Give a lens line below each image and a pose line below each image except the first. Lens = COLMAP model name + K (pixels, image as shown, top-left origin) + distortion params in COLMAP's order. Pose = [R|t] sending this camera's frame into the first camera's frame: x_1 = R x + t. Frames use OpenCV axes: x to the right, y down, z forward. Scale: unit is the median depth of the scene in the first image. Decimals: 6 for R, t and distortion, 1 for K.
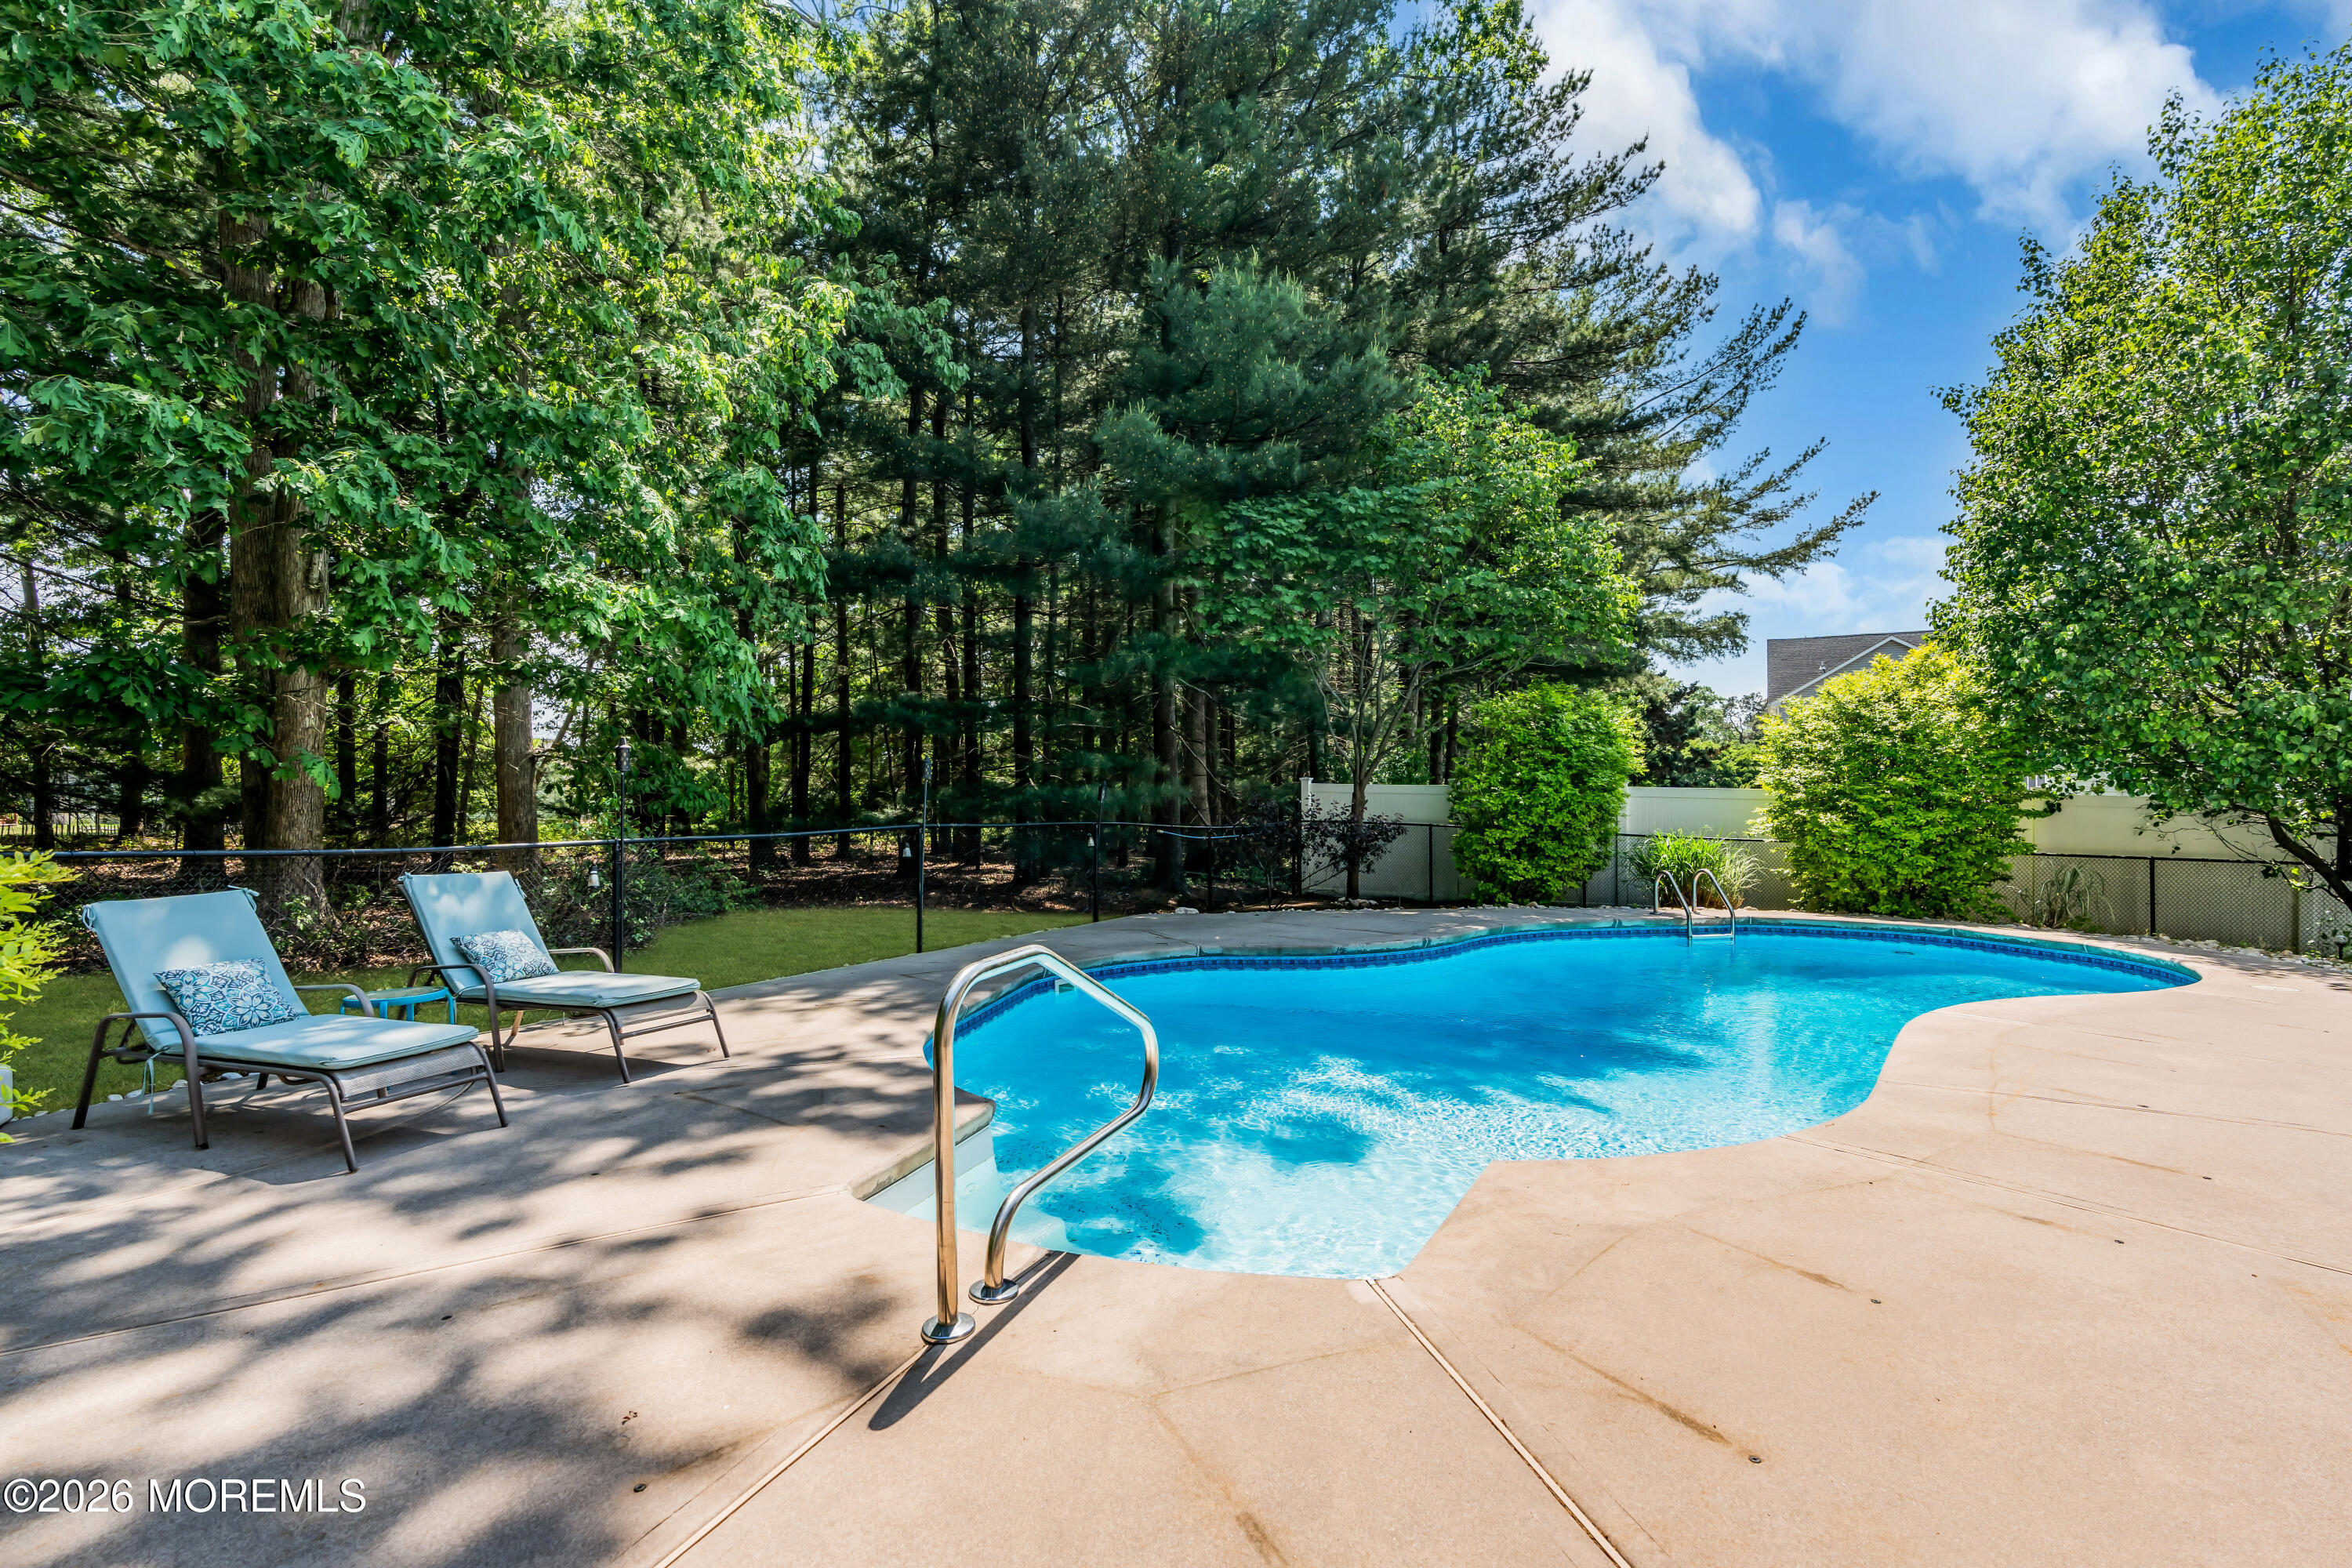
lens RADIAL K [[1144.3, 0, 1116.5], [0, 1144.3, 794.6], [0, 0, 1]] dist [-0.001953, -0.000456]
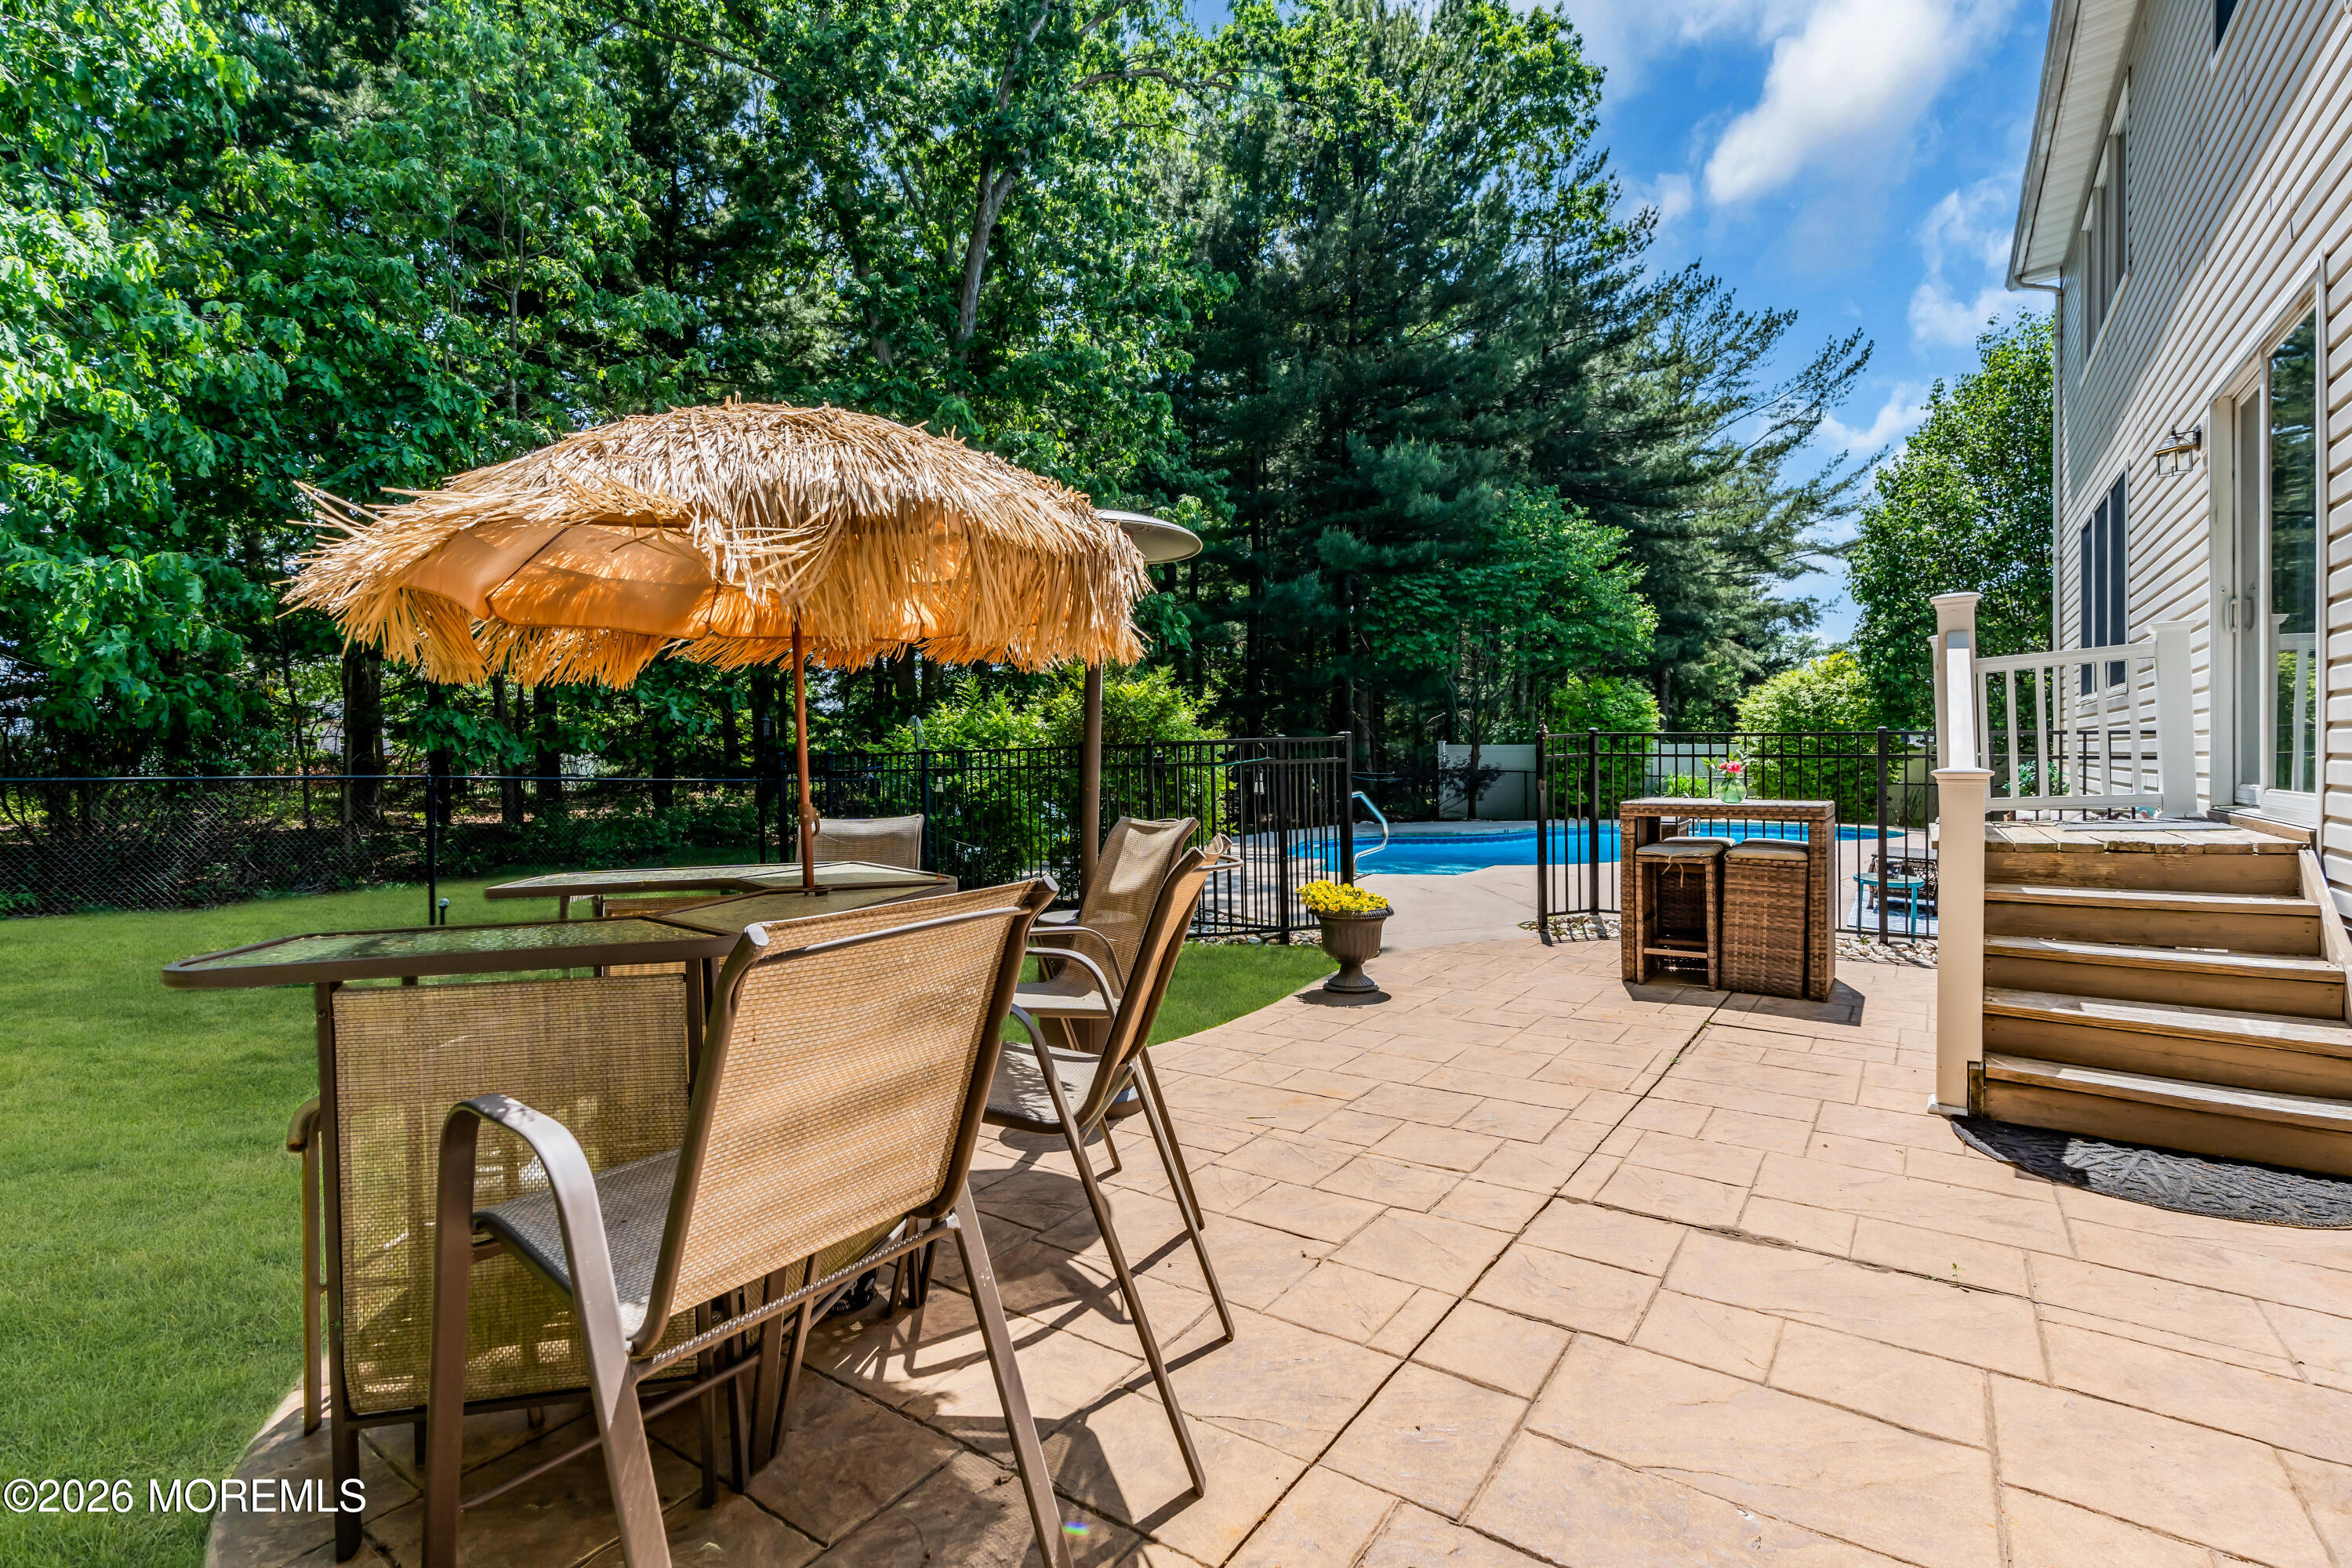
lens RADIAL K [[1111.8, 0, 1176.0], [0, 1111.8, 784.0], [0, 0, 1]] dist [0.018087, 0.000074]
pose [[0.997405, -0.005802, -0.071767, -0.094356], [0.007616, 0.999658, 0.025032, 0.003069], [0.071598, -0.025514, 0.997107, -0.590023]]
